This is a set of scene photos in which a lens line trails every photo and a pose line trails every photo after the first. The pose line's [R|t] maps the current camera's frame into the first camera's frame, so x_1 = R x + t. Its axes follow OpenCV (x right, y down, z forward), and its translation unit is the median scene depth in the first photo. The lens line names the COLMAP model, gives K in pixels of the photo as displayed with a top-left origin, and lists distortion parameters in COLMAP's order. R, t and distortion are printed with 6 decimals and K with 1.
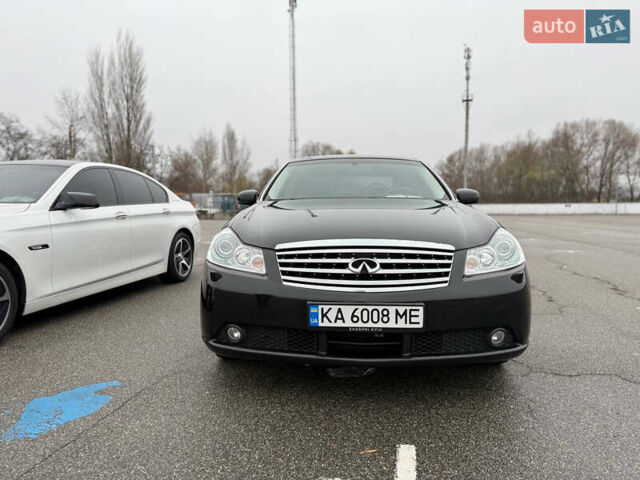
lens RADIAL K [[447.1, 0, 317.8], [0, 447.1, 240.6], [0, 0, 1]] dist [0.054372, -0.059815]
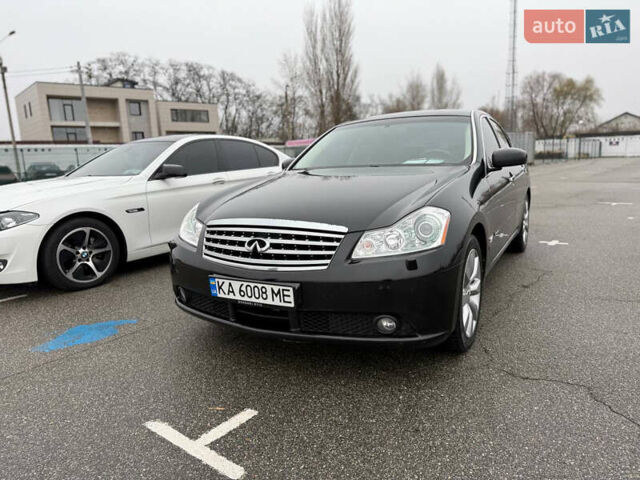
lens RADIAL K [[447.1, 0, 325.6], [0, 447.1, 241.1], [0, 0, 1]] dist [0.054372, -0.059815]
pose [[0.902631, 0.044087, -0.428152, 0.687934], [0.007424, 0.992998, 0.117901, -0.075324], [0.430352, -0.109600, 0.895983, 0.109459]]
